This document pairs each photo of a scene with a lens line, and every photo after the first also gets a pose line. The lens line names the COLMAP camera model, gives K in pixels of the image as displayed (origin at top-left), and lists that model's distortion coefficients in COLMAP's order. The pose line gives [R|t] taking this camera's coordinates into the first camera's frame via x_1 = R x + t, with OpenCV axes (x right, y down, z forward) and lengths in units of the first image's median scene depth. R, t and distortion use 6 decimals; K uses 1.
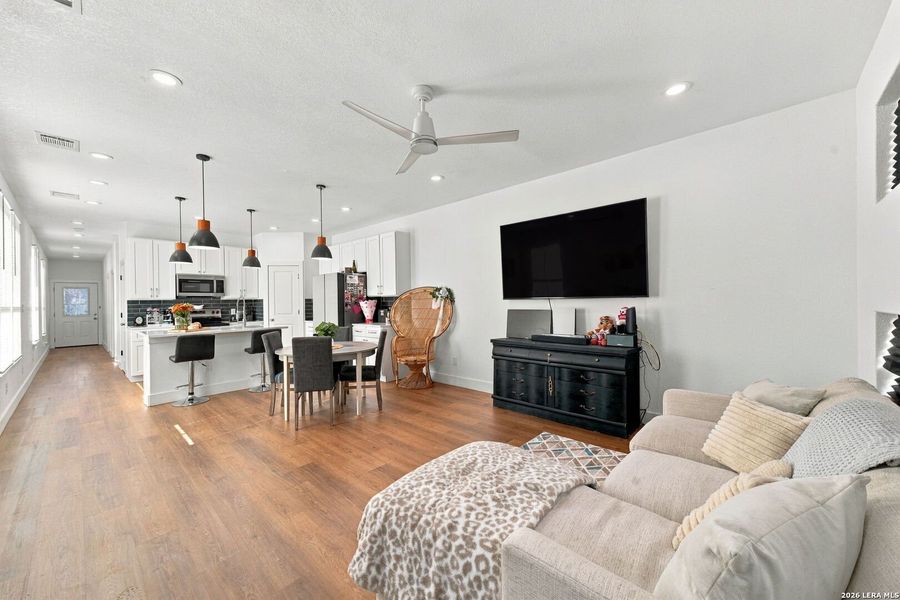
lens RADIAL K [[344.0, 0, 455.5], [0, 344.0, 300.8], [0, 0, 1]] dist [0.013944, 0.000690]
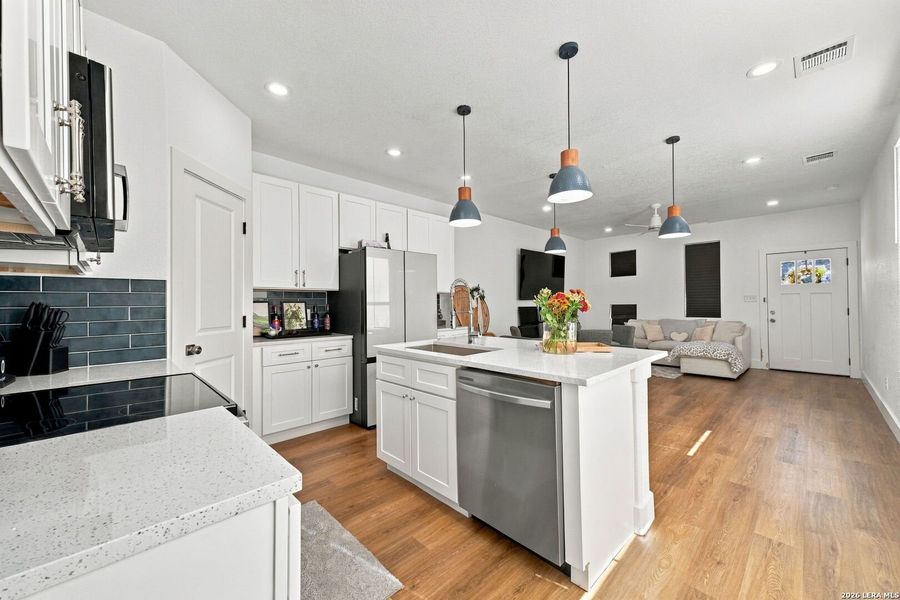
lens RADIAL K [[344.0, 0, 451.4], [0, 344.0, 299.9], [0, 0, 1]] dist [0.013944, 0.000690]
pose [[0.063360, 0.027442, 0.997613, -1.012424], [0.009504, 0.999560, -0.028099, 0.025742], [-0.997945, 0.011262, 0.063071, 0.920530]]
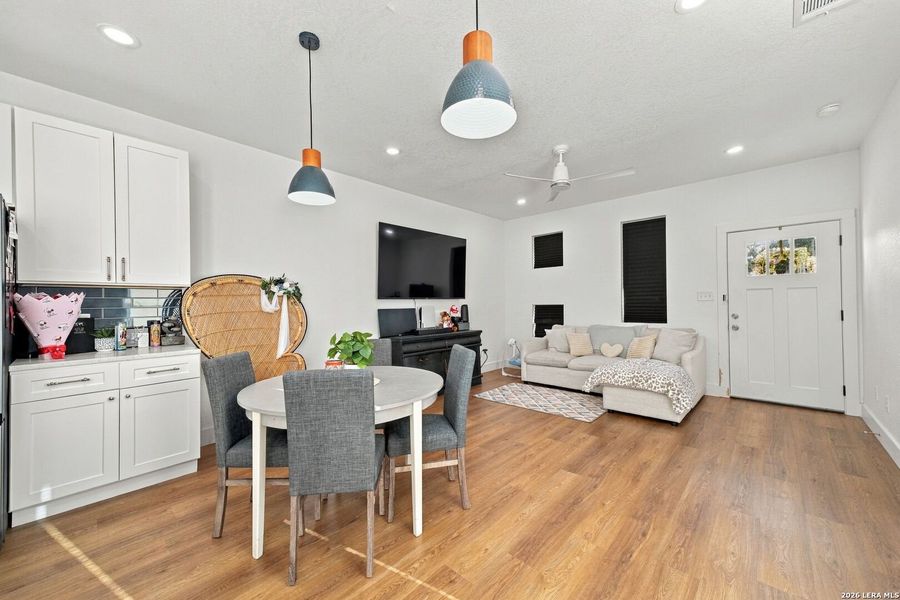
lens RADIAL K [[344.0, 0, 451.9], [0, 344.0, 300.7], [0, 0, 1]] dist [0.013944, 0.000690]
pose [[0.003145, 0.023443, 0.999720, -0.633280], [0.012692, 0.999644, -0.023481, 0.020226], [-0.999915, 0.012762, 0.002846, 0.612075]]
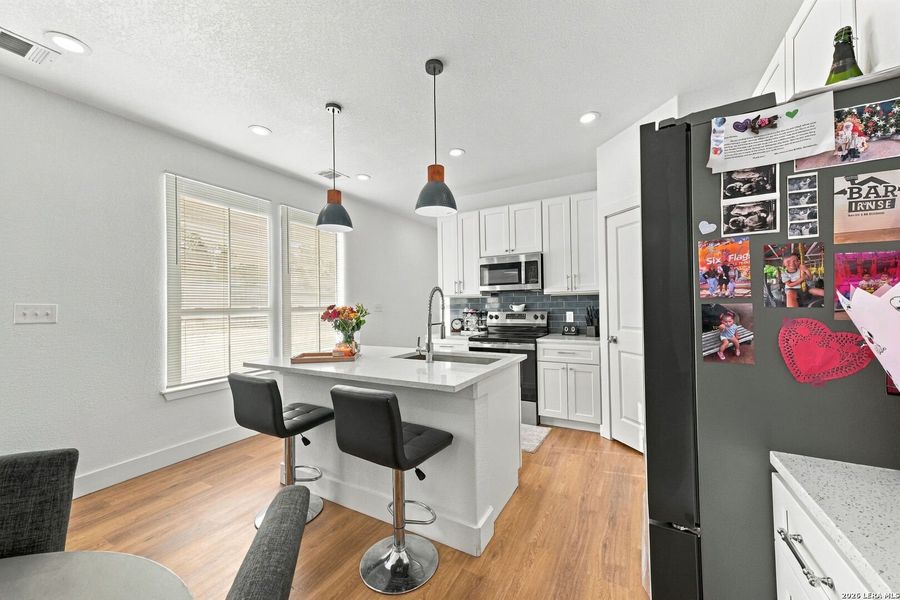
lens RADIAL K [[344.0, 0, 447.9], [0, 344.0, 301.3], [0, 0, 1]] dist [0.013944, 0.000690]
pose [[0.232021, -0.000351, -0.972711, -0.195838], [0.013712, 0.999902, 0.002910, 0.003000], [0.972614, -0.014013, 0.232003, 0.857440]]
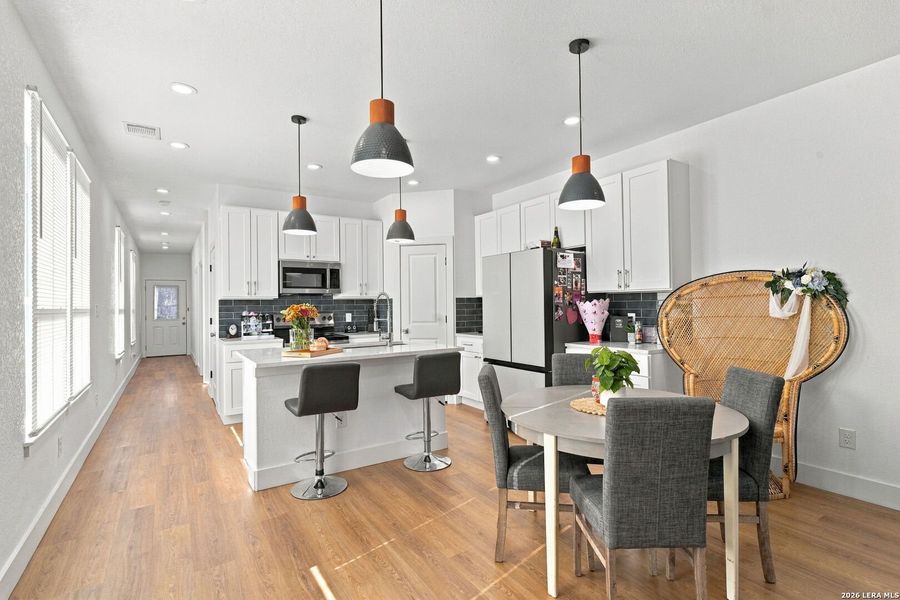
lens RADIAL K [[432.3, 0, 451.2], [0, 432.3, 303.5], [0, 0, 1]] dist [-0.001490, -0.000571]
pose [[0.968969, 0.002240, -0.247173, -0.311829], [-0.002186, 0.999997, 0.000494, 0.004713], [0.247173, 0.000061, 0.968971, 0.313623]]
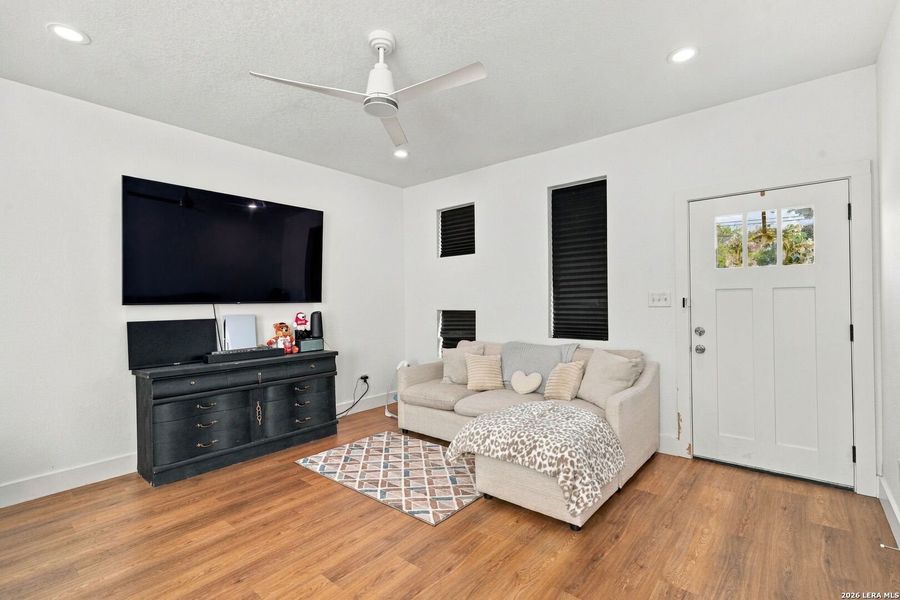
lens RADIAL K [[410.5, 0, 451.9], [0, 410.5, 301.0], [0, 0, 1]] dist [0.002596, 0.001399]
pose [[-0.047485, 0.019685, 0.998678, -0.437759], [0.013714, 0.999724, -0.019054, 0.008115], [-0.998778, 0.012791, -0.047742, 0.377728]]
